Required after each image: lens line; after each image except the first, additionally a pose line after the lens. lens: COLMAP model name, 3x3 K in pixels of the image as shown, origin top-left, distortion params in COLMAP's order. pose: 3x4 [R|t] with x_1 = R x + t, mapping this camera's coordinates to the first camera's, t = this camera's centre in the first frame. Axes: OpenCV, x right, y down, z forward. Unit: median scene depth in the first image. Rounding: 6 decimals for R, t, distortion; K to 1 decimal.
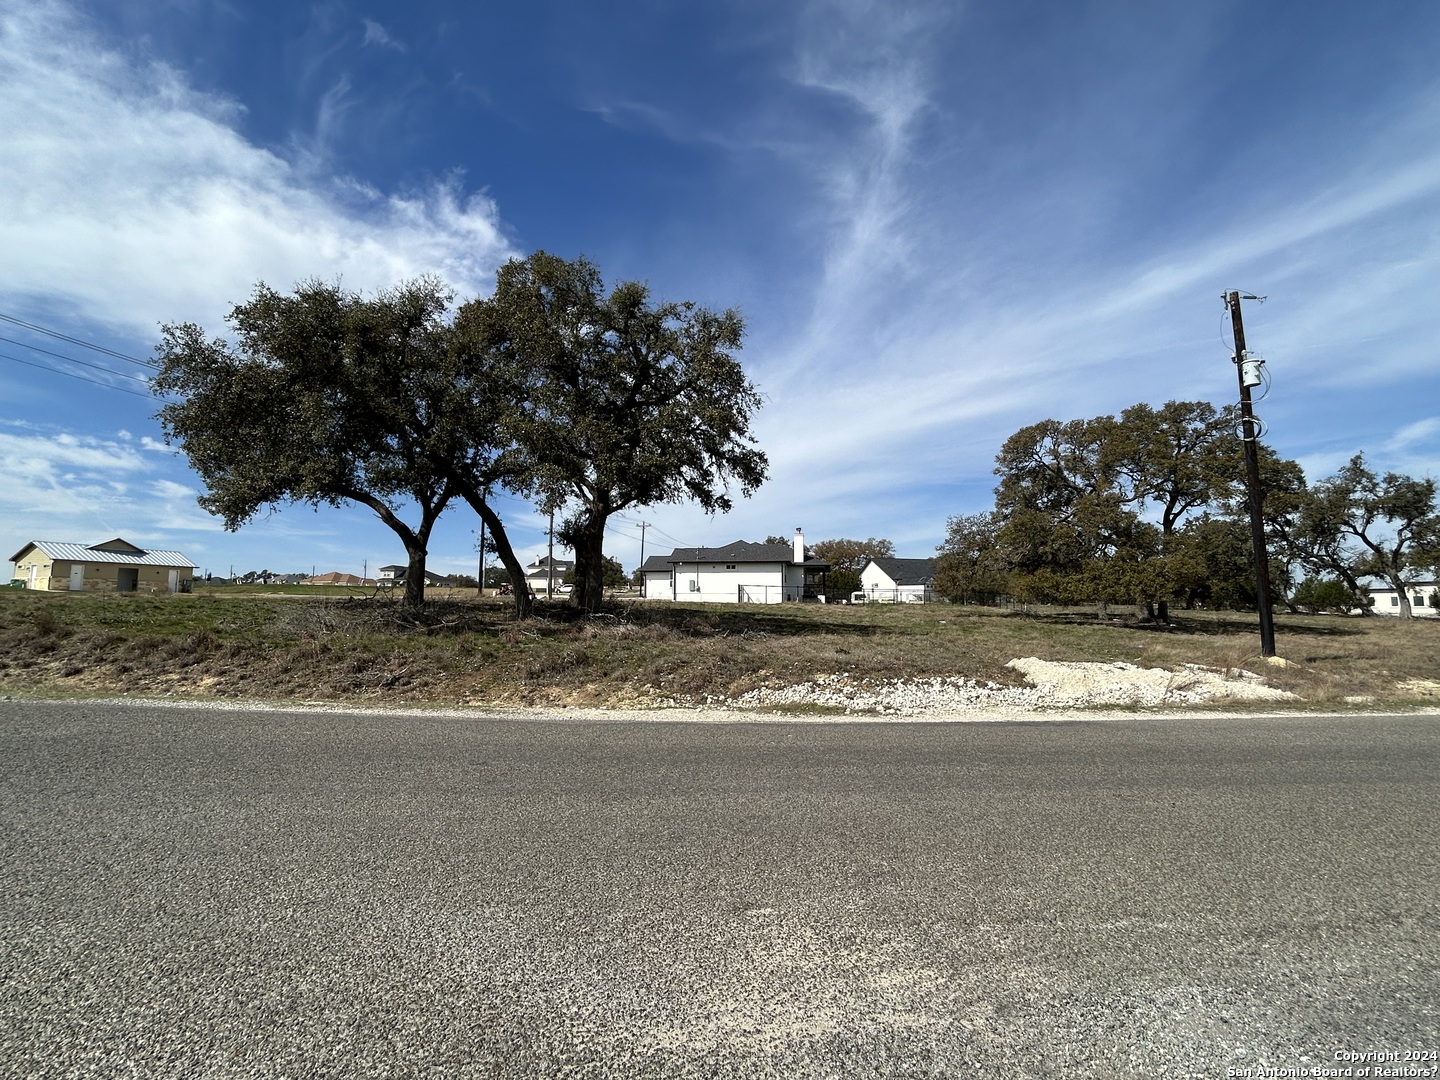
lens RADIAL K [[669.3, 0, 726.8], [0, 669.3, 555.1], [0, 0, 1]] dist [0.004104, -0.000848]
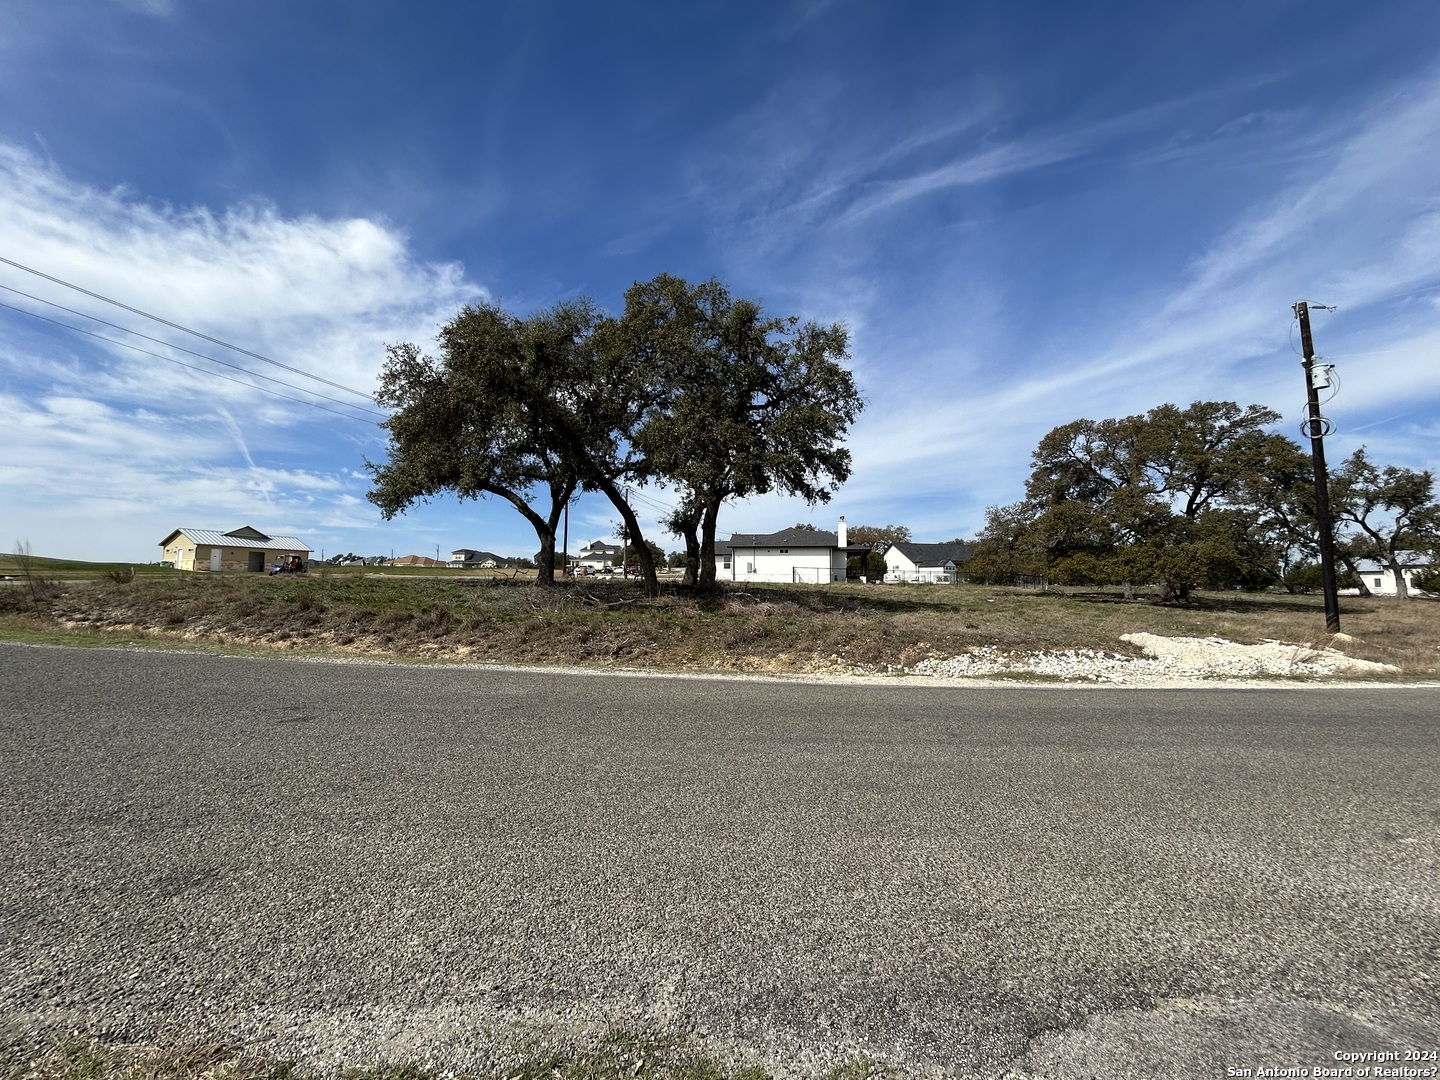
lens RADIAL K [[592.4, 0, 726.2], [0, 592.4, 555.6], [0, 0, 1]] dist [0.001859, 0.001049]
pose [[0.999551, 0.000776, -0.029950, -0.122930], [0.000014, 0.999653, 0.026359, -0.001941], [0.029960, -0.026347, 0.999204, -0.010150]]
